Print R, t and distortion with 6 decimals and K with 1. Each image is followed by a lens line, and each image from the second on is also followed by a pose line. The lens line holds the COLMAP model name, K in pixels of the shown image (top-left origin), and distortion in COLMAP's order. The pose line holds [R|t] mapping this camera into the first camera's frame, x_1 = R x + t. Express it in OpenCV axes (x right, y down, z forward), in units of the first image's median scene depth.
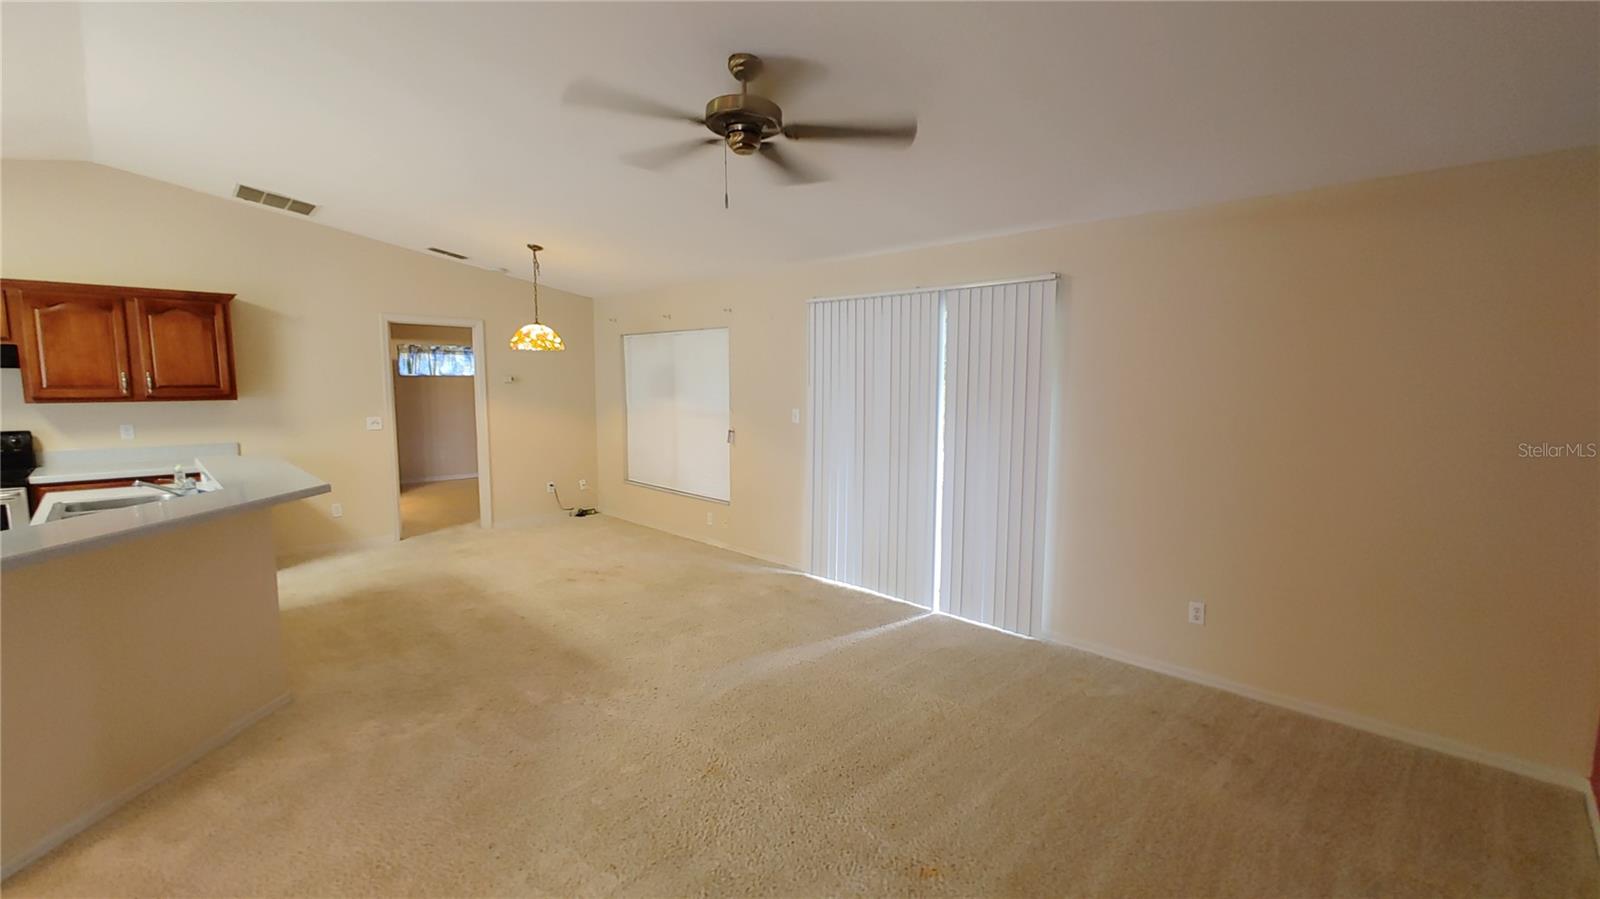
lens RADIAL K [[681.2, 0, 796.6], [0, 681.2, 453.2], [0, 0, 1]] dist [0.000790, 0.001311]
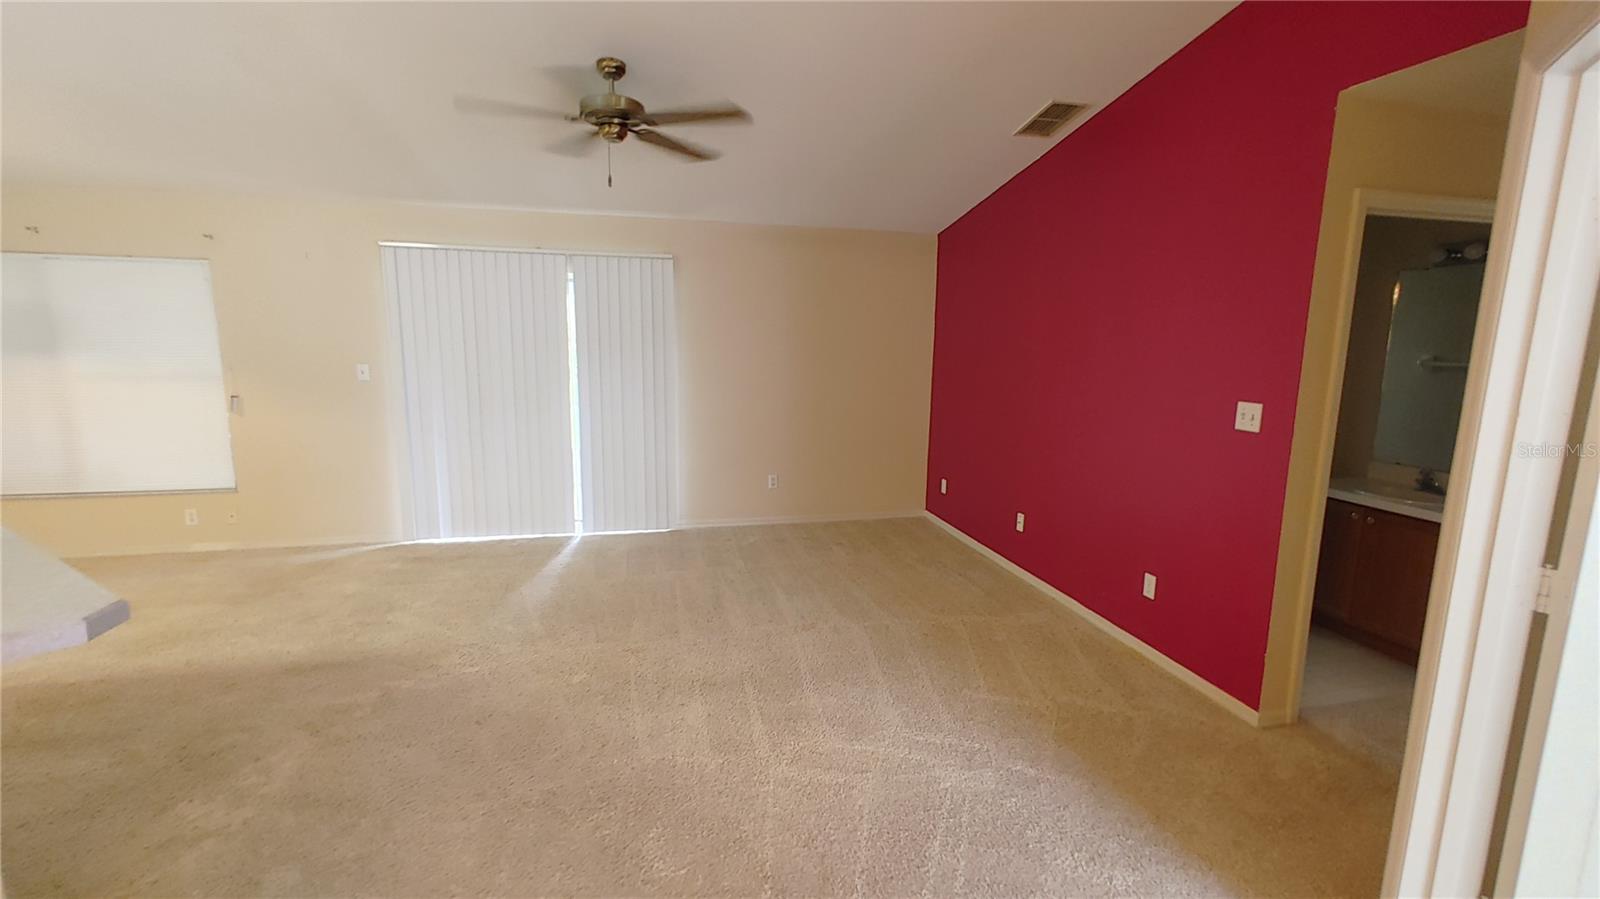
lens RADIAL K [[694.9, 0, 810.0], [0, 694.9, 453.2], [0, 0, 1]] dist [-0.000366, 0.001203]
pose [[0.533013, -0.132587, 0.835654, -0.751331], [0.080264, 0.991115, 0.106058, 0.001136], [-0.842292, 0.010543, 0.538919, 0.039483]]
